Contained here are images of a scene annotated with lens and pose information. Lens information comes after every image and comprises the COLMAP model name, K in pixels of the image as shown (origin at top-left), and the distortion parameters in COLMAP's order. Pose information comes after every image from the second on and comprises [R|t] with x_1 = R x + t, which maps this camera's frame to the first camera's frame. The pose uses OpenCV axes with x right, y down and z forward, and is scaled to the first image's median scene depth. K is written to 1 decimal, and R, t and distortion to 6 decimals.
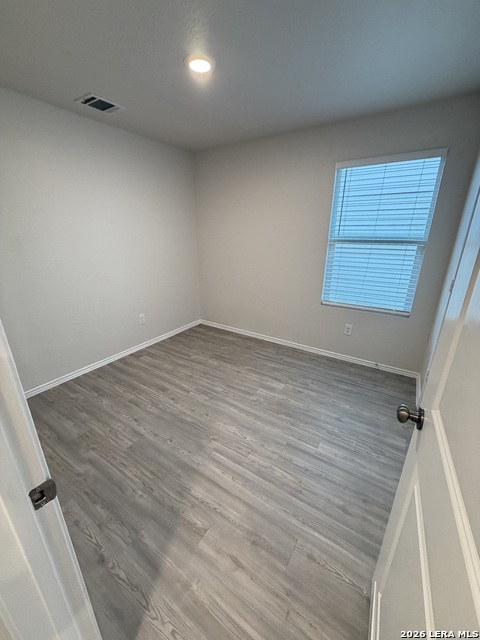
lens RADIAL K [[255.3, 0, 241.1], [0, 255.3, 317.3], [0, 0, 1]] dist [0.000370, 0.000225]
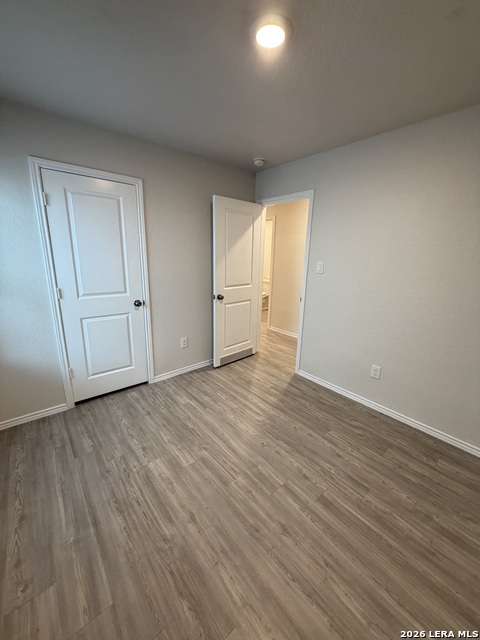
lens RADIAL K [[255.3, 0, 245.6], [0, 255.3, 320.5], [0, 0, 1]] dist [0.000370, 0.000225]
pose [[-0.962519, -0.093194, 0.254699, -0.261299], [0.065069, 0.832330, 0.550449, -0.500676], [-0.263292, 0.546390, -0.795069, 1.467092]]
